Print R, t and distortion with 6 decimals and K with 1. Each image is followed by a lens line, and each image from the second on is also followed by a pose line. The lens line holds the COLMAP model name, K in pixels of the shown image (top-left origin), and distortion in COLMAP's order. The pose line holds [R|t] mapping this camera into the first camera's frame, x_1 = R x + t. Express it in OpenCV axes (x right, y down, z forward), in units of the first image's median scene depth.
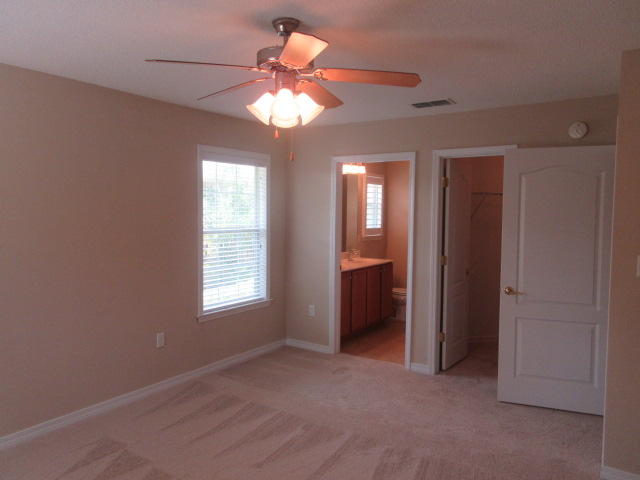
lens RADIAL K [[477.2, 0, 323.3], [0, 477.2, 240.9], [0, 0, 1]] dist [0.018630, 0.010813]
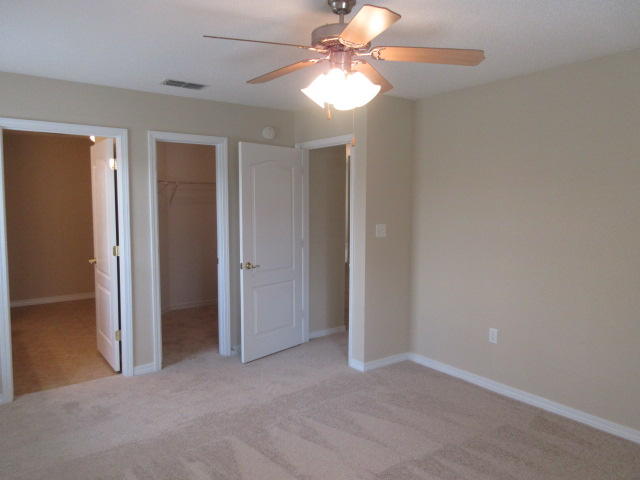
lens RADIAL K [[477.2, 0, 324.5], [0, 477.2, 237.6], [0, 0, 1]] dist [0.018630, 0.010813]
pose [[0.356916, -0.092908, 0.929505, -0.613965], [0.064246, 0.995127, 0.074798, -0.037750], [-0.931925, 0.033021, 0.361146, 0.410291]]
